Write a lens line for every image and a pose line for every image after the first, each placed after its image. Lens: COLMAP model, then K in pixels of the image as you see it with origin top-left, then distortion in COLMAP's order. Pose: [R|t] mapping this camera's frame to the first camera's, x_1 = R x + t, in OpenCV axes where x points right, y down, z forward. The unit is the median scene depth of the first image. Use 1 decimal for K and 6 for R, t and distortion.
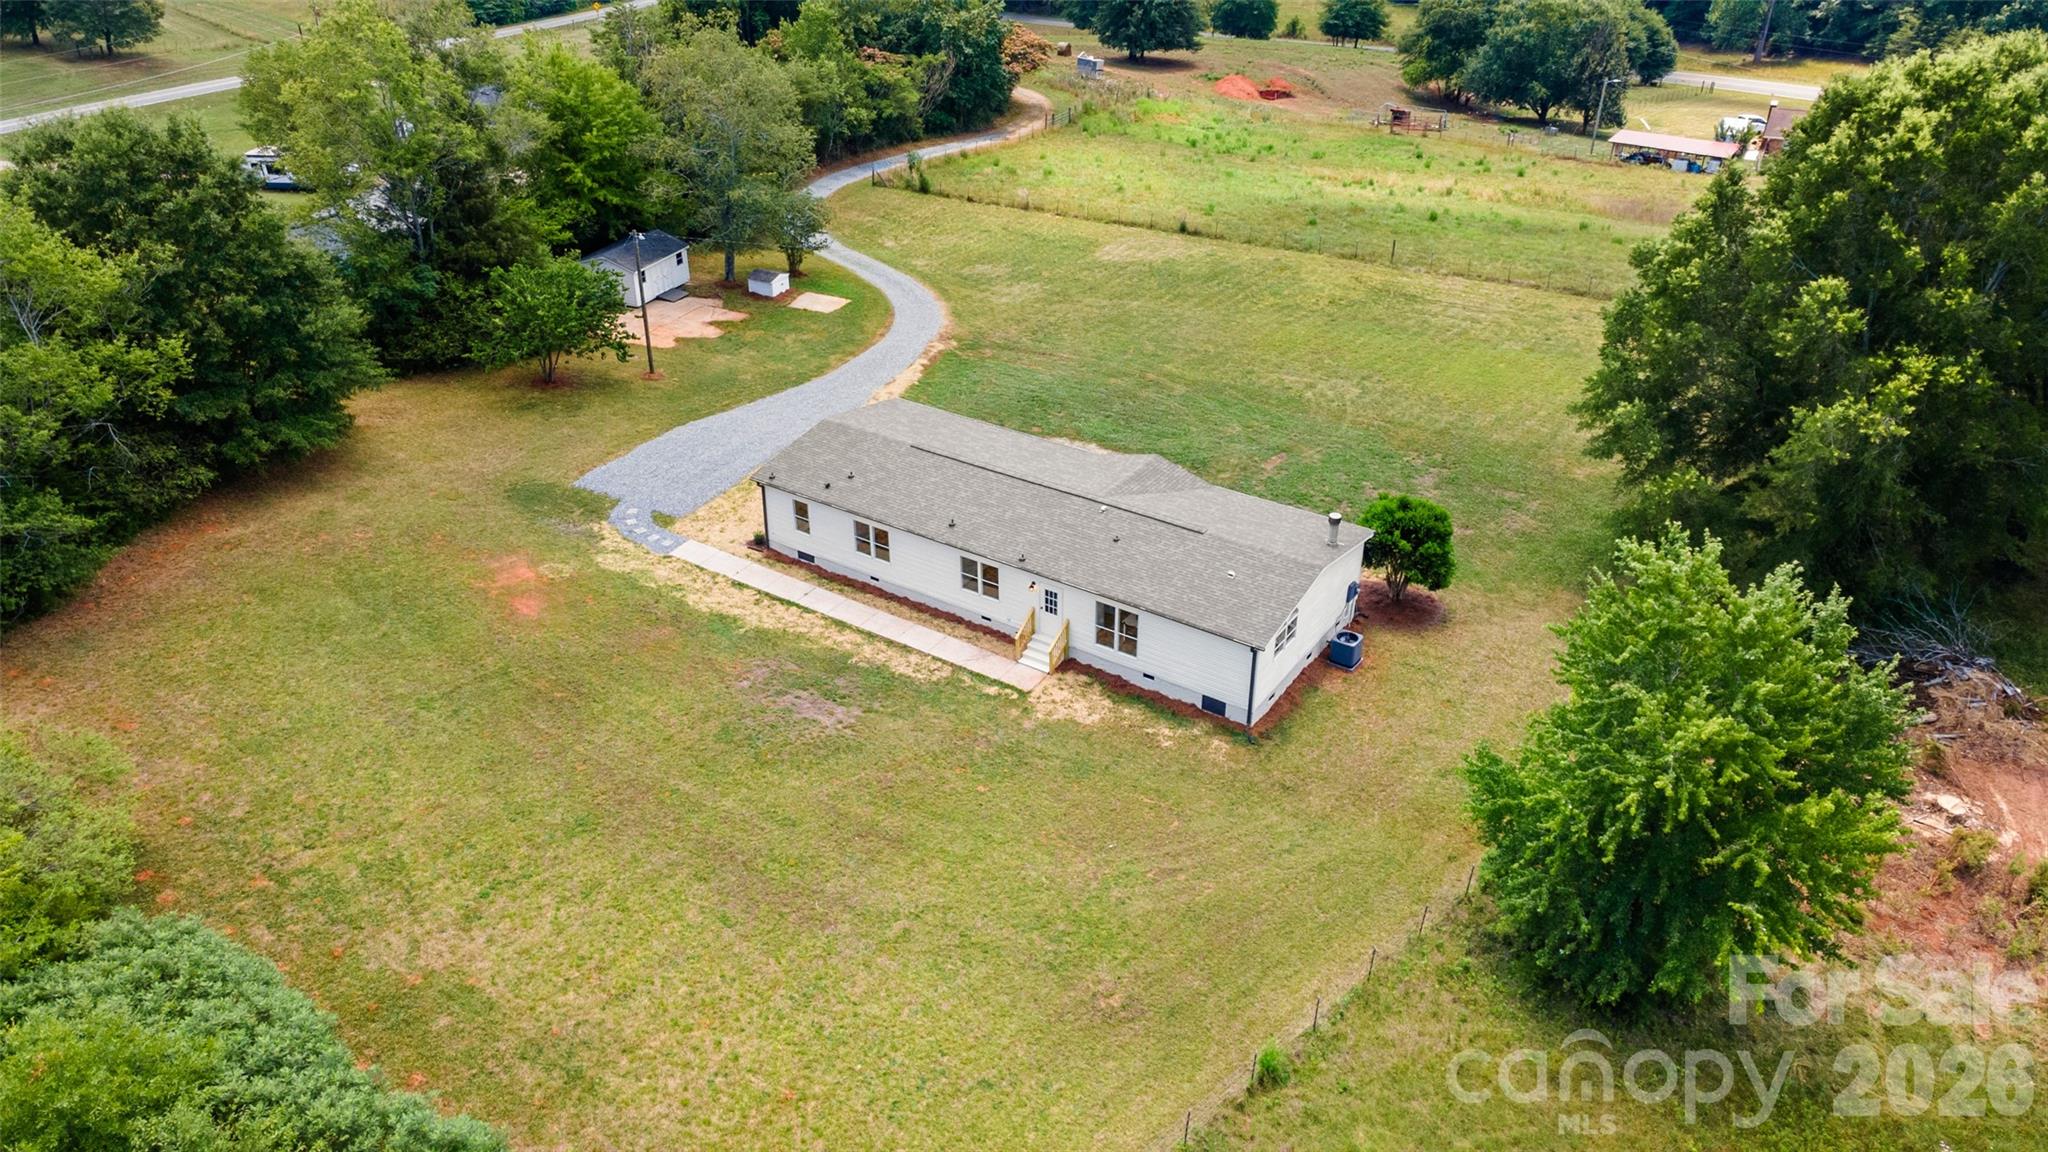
lens RADIAL K [[1493.6, 0, 1022.5], [0, 1493.6, 565.9], [0, 0, 1]] dist [0.019345, 0.039393]
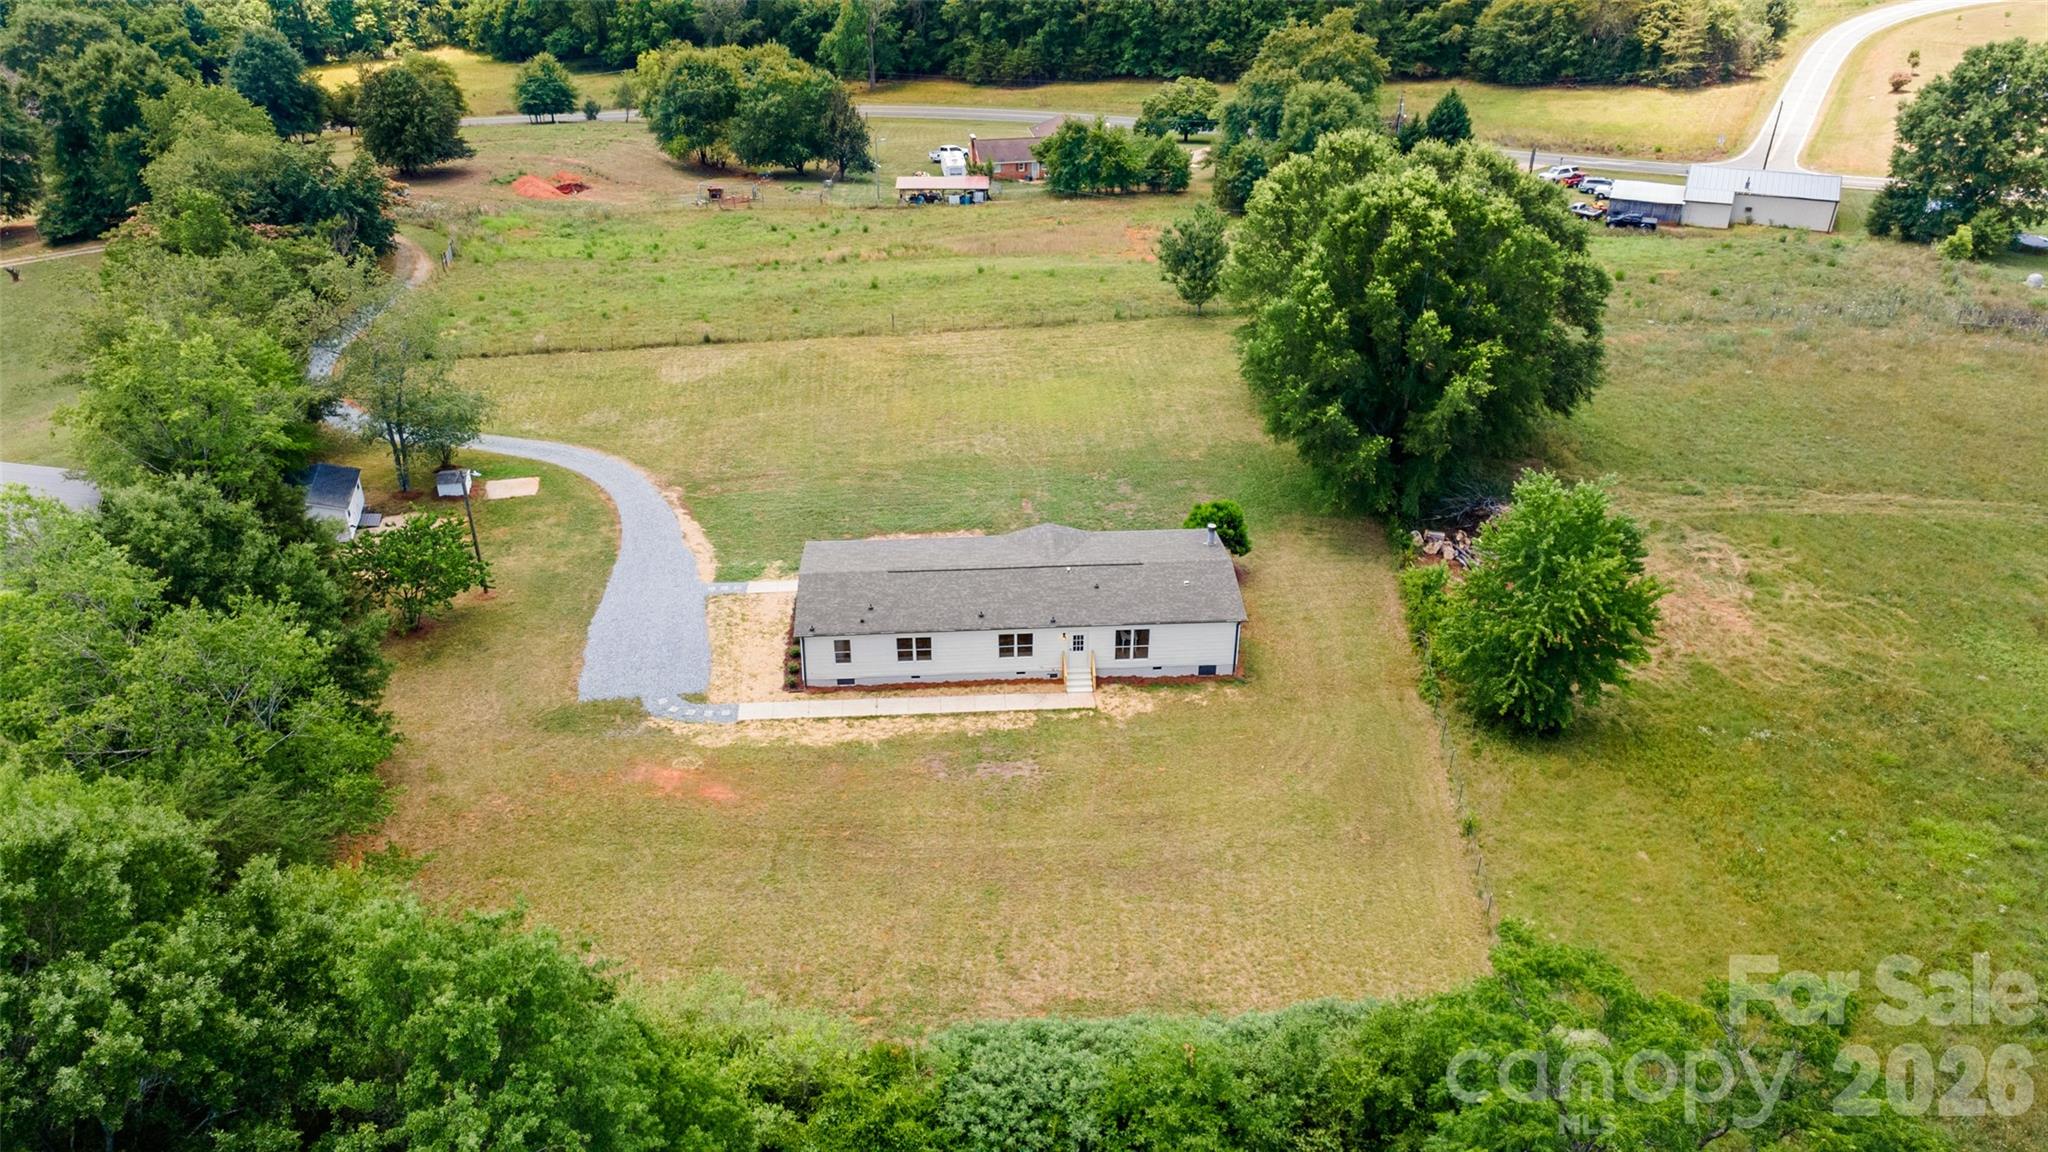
lens RADIAL K [[1493.6, 0, 1025.0], [0, 1493.6, 563.3], [0, 0, 1]] dist [0.019345, 0.039393]
pose [[0.794049, -0.300818, 0.528199, -0.685728], [0.303003, 0.949185, 0.085068, -0.168239], [-0.526949, 0.092498, 0.844848, -0.150093]]
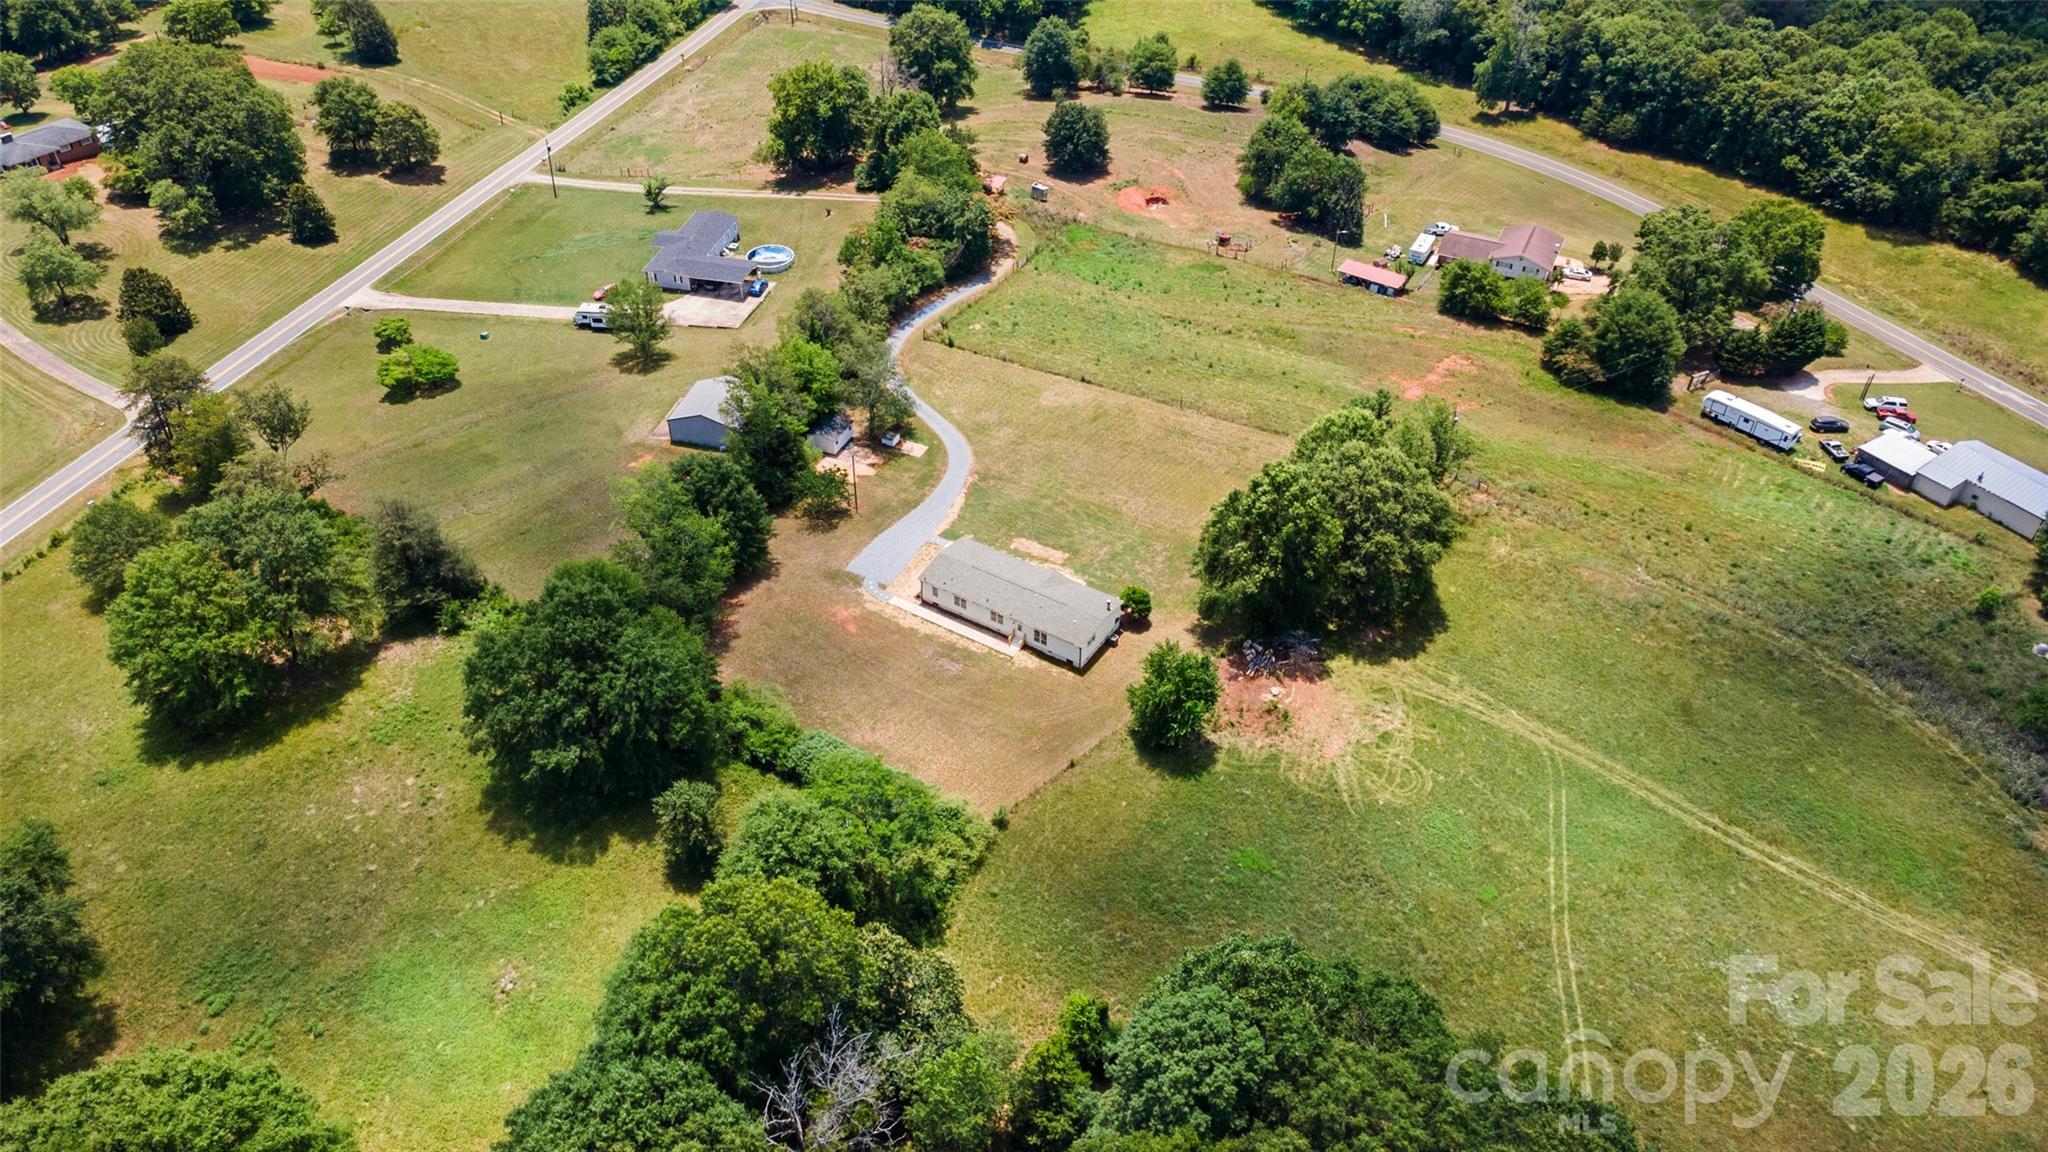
lens RADIAL K [[1493.6, 0, 1027.9], [0, 1493.6, 579.0], [0, 0, 1]] dist [0.019345, 0.039393]
pose [[0.999584, -0.008588, 0.027546, -0.047052], [0.004024, 0.986843, 0.161632, -0.550003], [-0.028572, -0.161453, 0.986467, -1.968167]]
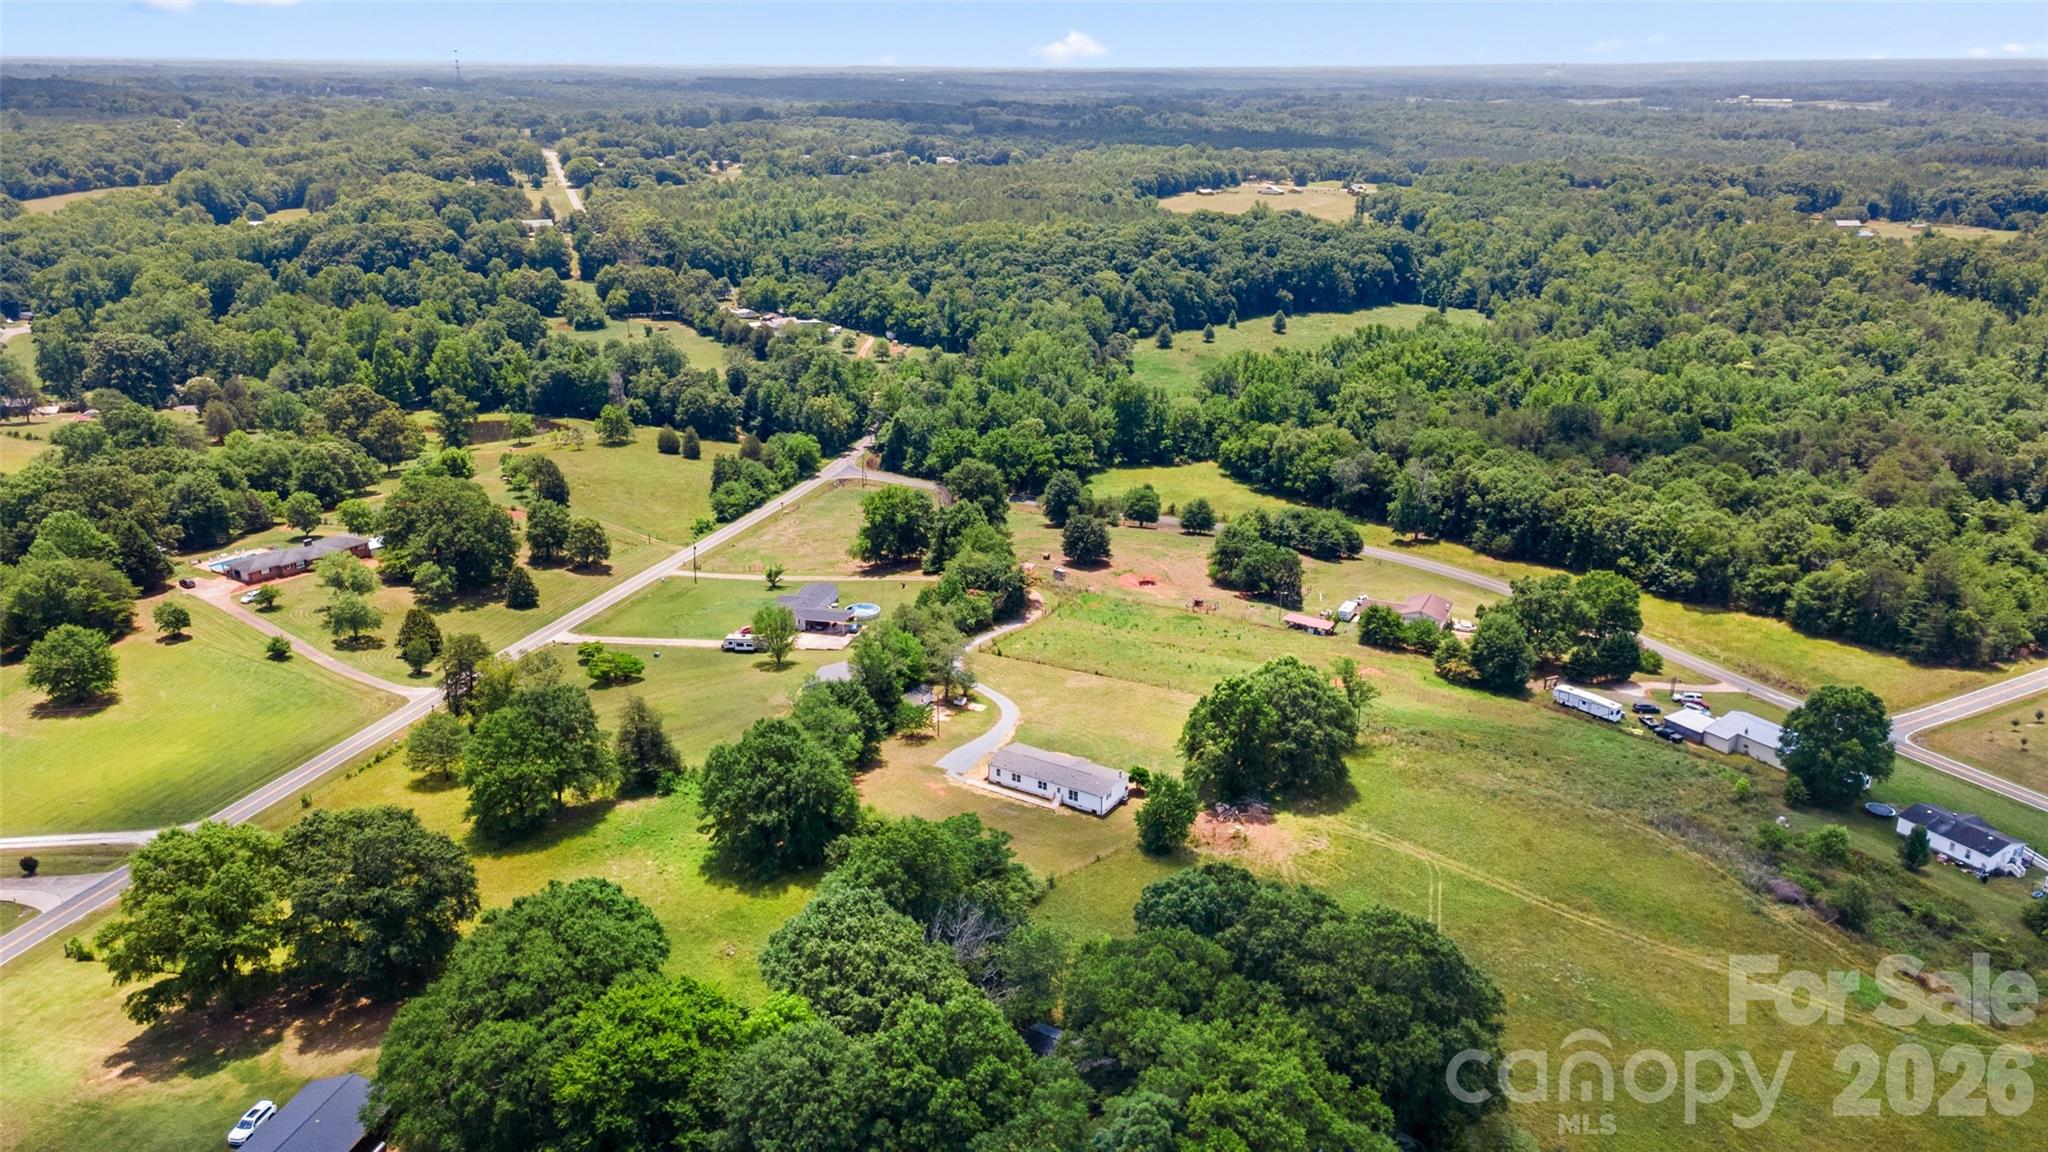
lens RADIAL K [[1493.6, 0, 1025.3], [0, 1493.6, 582.3], [0, 0, 1]] dist [0.019345, 0.039393]
pose [[0.999629, -0.002487, 0.027113, -0.190830], [0.007405, 0.983112, -0.182853, 0.217155], [-0.026200, 0.182986, 0.982766, -3.347773]]
